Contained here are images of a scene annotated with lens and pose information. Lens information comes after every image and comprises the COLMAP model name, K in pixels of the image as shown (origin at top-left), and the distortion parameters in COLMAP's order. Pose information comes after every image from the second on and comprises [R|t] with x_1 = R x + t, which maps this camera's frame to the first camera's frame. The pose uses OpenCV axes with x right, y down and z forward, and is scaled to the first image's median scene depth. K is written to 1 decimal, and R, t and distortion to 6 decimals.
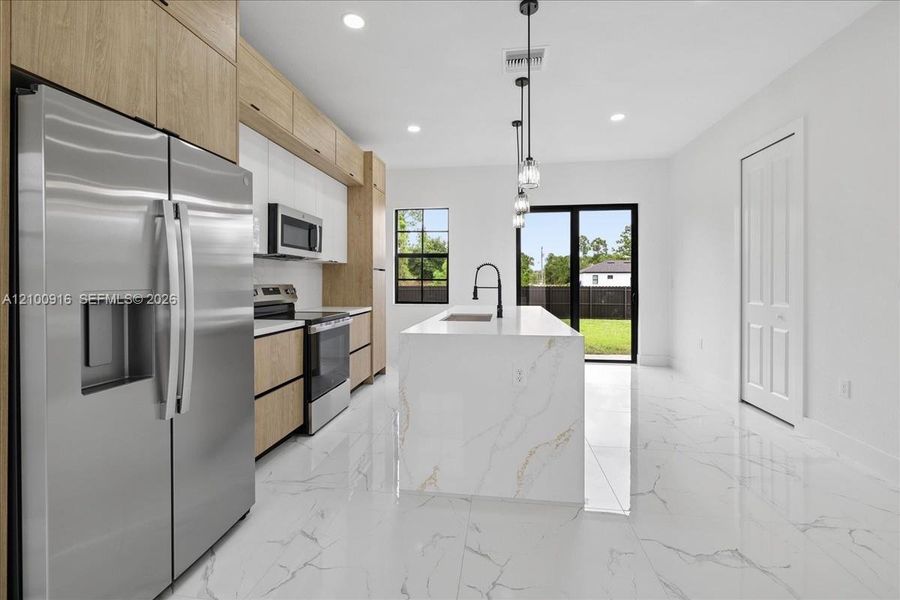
lens RADIAL K [[381.0, 0, 450.5], [0, 381.0, 282.9], [0, 0, 1]] dist [-0.001818, -0.000254]
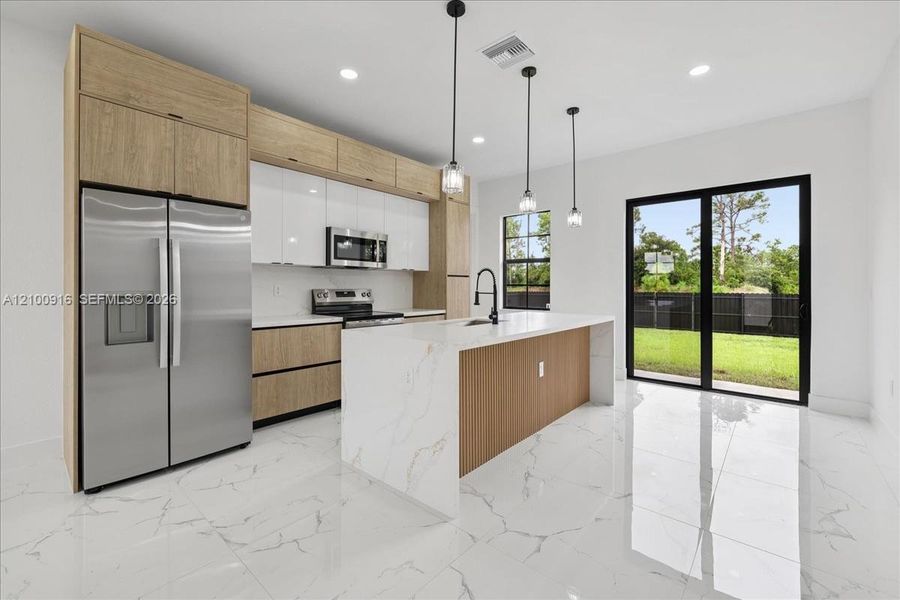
lens RADIAL K [[378.7, 0, 453.5], [0, 378.7, 288.2], [0, 0, 1]] dist [-0.000631, -0.000168]
pose [[0.839459, 0.003411, -0.543412, 0.550837], [-0.003879, 0.999992, 0.000284, -0.000207], [0.543409, 0.001869, 0.839466, 0.129021]]
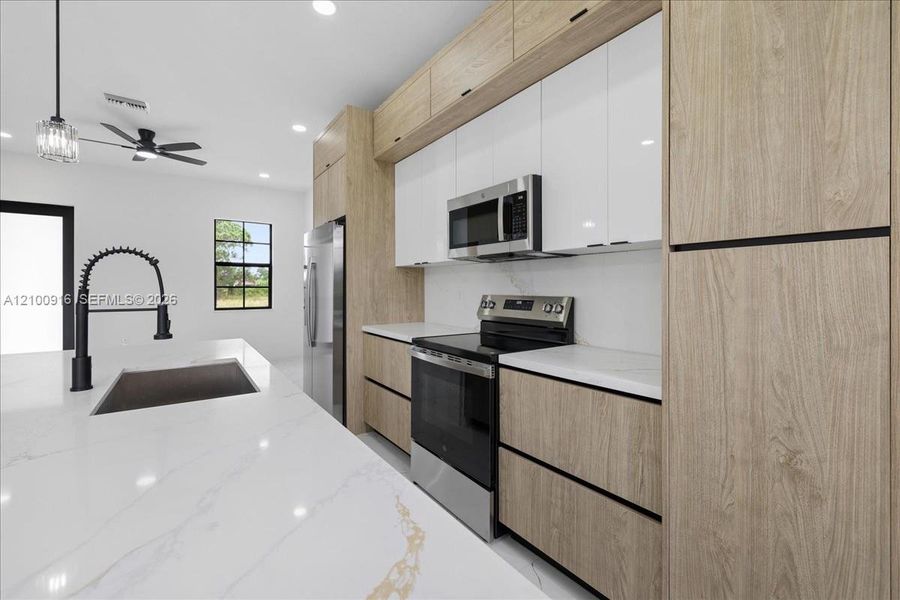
lens RADIAL K [[378.7, 0, 453.5], [0, 378.7, 288.2], [0, 0, 1]] dist [-0.000631, -0.000168]
pose [[-0.727790, 0.001065, -0.685799, 0.115214], [-0.002176, 0.999990, 0.003863, -0.012545], [0.685796, 0.004304, -0.727781, 1.490845]]
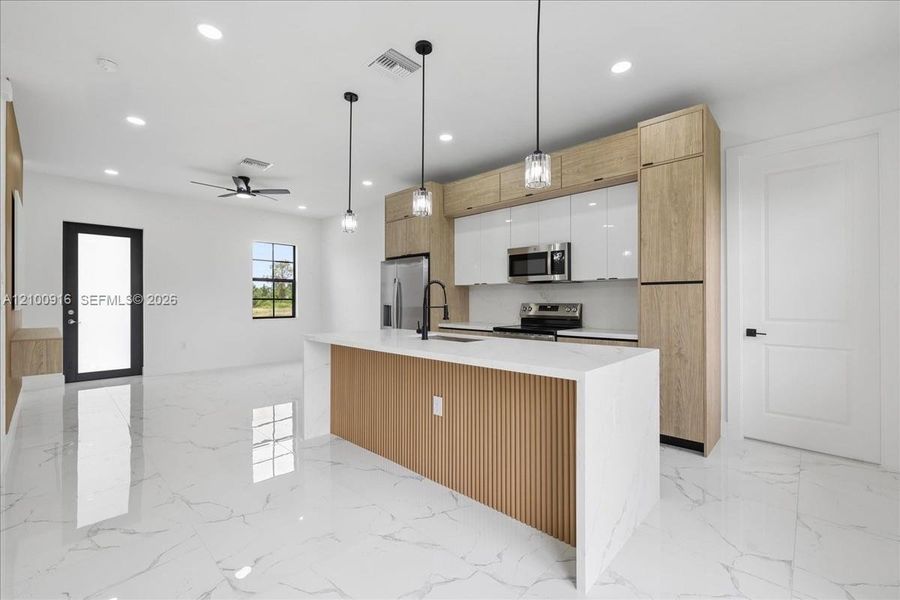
lens RADIAL K [[383.5, 0, 450.0], [0, 383.5, 300.0], [0, 0, 1]] dist [-0.000380, -0.000037]
pose [[-0.587142, -0.002070, -0.809481, 0.824970], [-0.002520, 0.999997, -0.000730, -0.005051], [0.809480, 0.001612, -0.587145, 1.554802]]
